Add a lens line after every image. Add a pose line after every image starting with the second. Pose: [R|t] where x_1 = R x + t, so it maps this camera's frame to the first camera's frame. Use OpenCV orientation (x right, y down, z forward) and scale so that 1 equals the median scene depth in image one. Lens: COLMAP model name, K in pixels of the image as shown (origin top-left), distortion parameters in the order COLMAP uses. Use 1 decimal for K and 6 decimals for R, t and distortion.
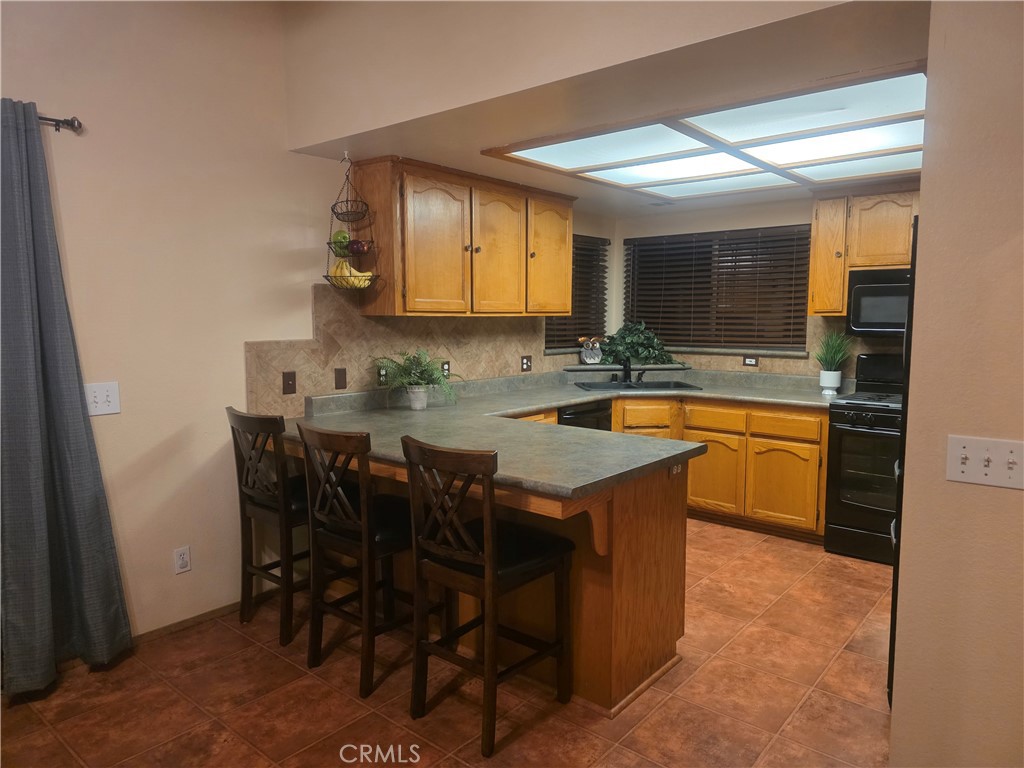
lens RADIAL K [[694.5, 0, 525.9], [0, 694.5, 379.9], [0, 0, 1]] dist [0.094128, -0.094042]
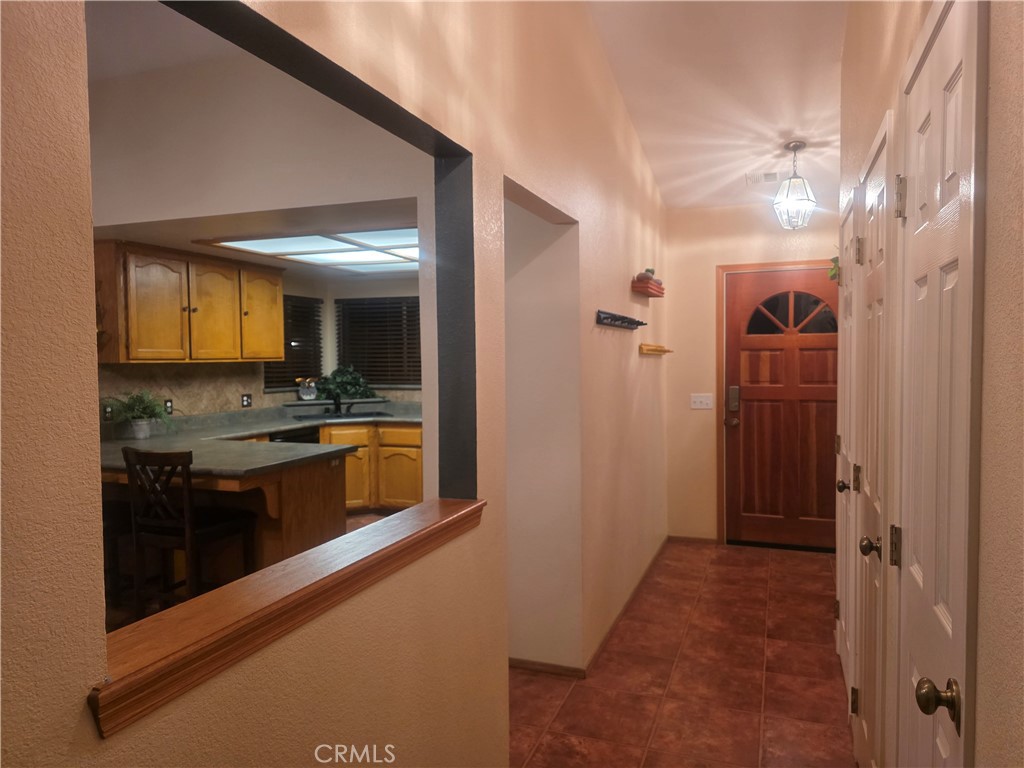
lens RADIAL K [[696.9, 0, 539.6], [0, 696.9, 375.1], [0, 0, 1]] dist [0.054366, -0.060095]
pose [[0.941483, -0.018221, 0.336568, 0.075020], [0.041303, 0.997249, -0.061548, 0.030306], [-0.334521, 0.071848, 0.939646, -0.341978]]
